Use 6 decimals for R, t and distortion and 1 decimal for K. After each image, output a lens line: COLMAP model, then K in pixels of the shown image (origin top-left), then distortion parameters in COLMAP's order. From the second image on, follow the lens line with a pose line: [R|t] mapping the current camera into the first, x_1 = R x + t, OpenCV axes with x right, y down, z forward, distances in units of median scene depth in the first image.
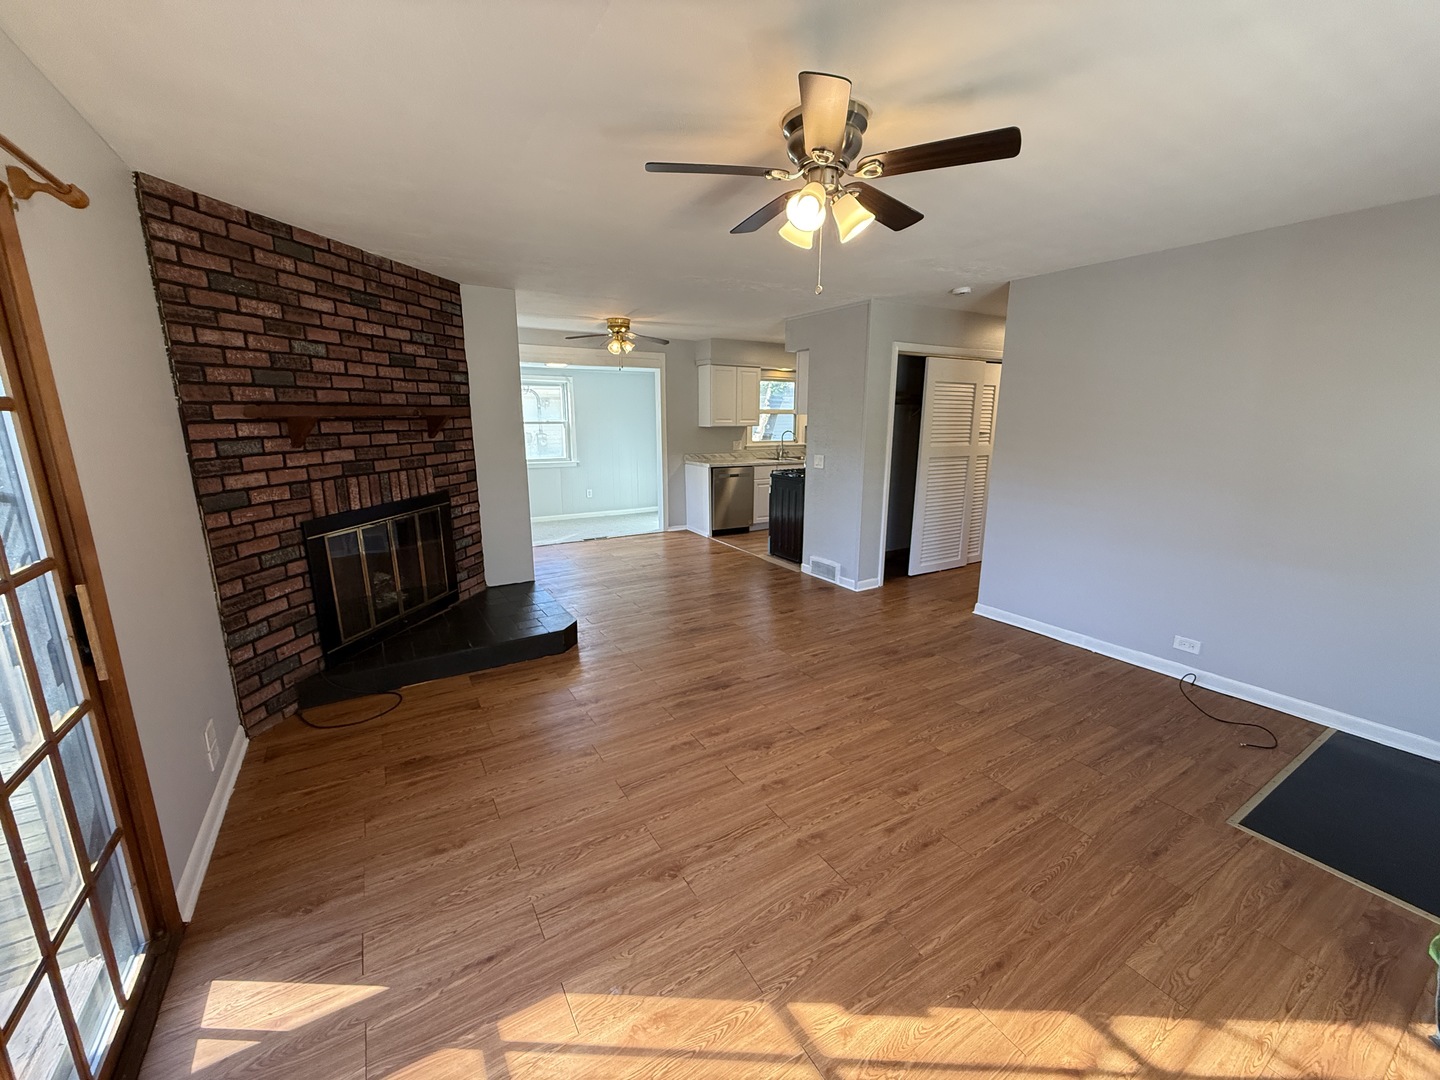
lens RADIAL K [[572.9, 0, 720.0], [0, 572.9, 540.0], [0, 0, 1]] dist [0.000122, -0.000001]
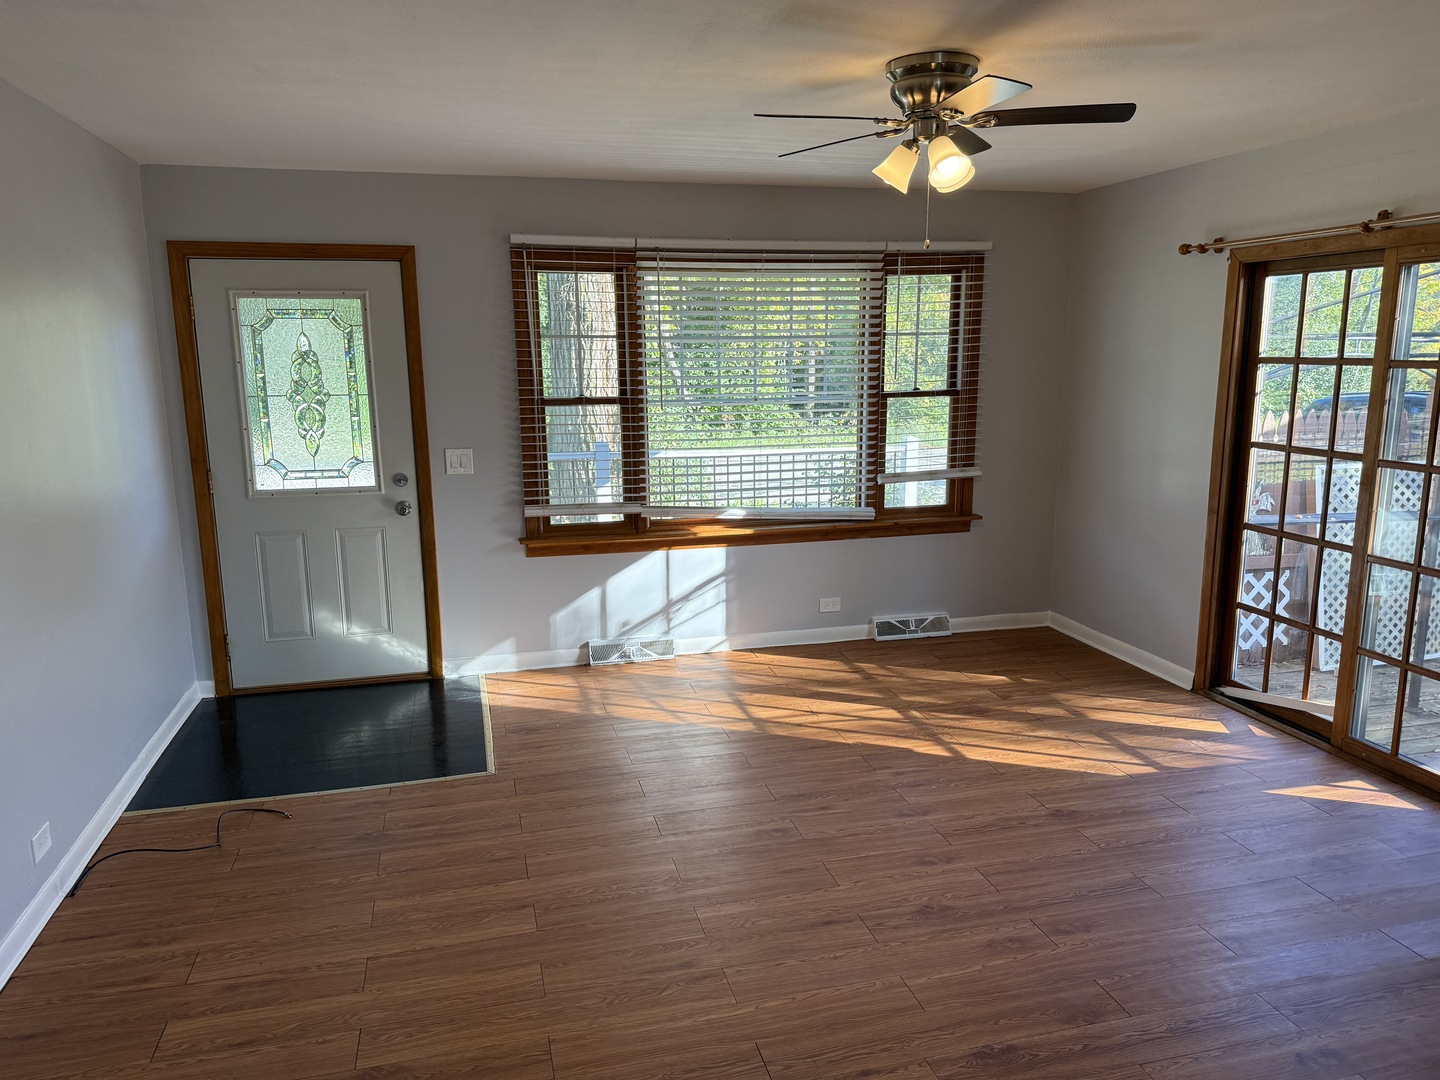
lens RADIAL K [[1020.4, 0, 720.0], [0, 1020.4, 540.0], [0, 0, 1]] dist [-0.009002, -0.004957]
pose [[-0.956867, -0.048121, 0.286514, 0.000015], [0.069702, 0.919360, 0.387193, -0.455248], [-0.282041, 0.390463, -0.876351, 1.889216]]
